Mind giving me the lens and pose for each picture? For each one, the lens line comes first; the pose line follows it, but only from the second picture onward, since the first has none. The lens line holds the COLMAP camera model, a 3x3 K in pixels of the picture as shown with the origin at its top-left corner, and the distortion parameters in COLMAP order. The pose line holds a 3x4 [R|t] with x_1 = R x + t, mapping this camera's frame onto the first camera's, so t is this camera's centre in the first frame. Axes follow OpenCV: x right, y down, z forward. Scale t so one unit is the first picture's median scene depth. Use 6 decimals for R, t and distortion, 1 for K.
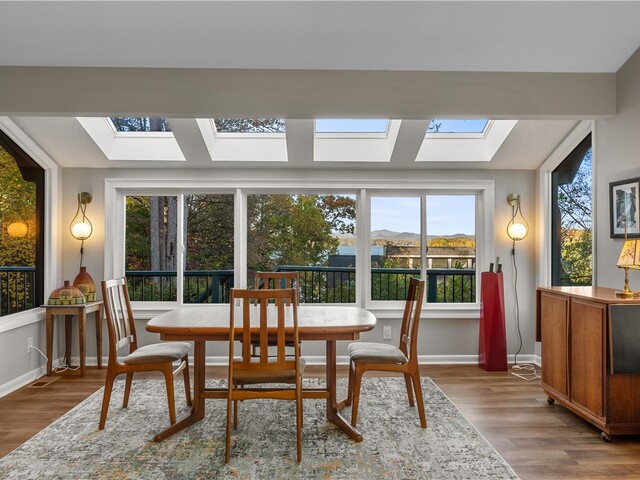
lens RADIAL K [[463.6, 0, 320.1], [0, 463.6, 244.8], [0, 0, 1]] dist [-0.007586, 0.003918]
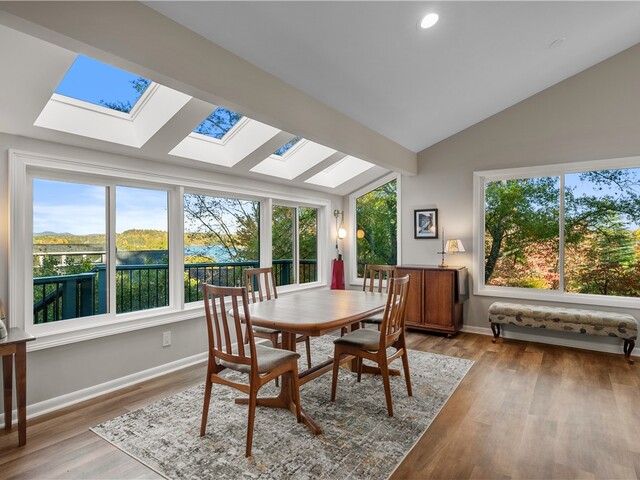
lens RADIAL K [[361.3, 0, 322.5], [0, 361.3, 239.2], [0, 0, 1]] dist [-0.008678, 0.000150]
pose [[0.589281, 0.001337, 0.807927, -0.641826], [0.004419, 0.999978, -0.004878, -0.004864], [-0.807916, 0.006444, 0.589263, 0.329623]]
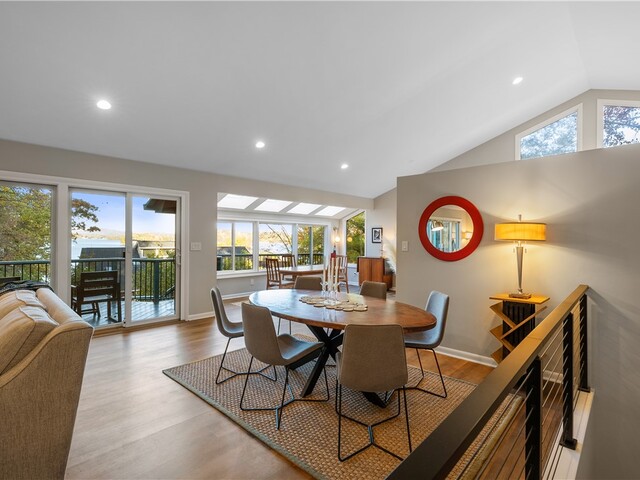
lens RADIAL K [[328.6, 0, 319.7], [0, 328.6, 238.0], [0, 0, 1]] dist [0.001568, 0.000060]
pose [[0.715453, 0.007484, 0.698620, -1.196372], [-0.005515, 0.999972, -0.005065, -0.029161], [-0.698639, -0.000229, 0.715475, -0.471800]]
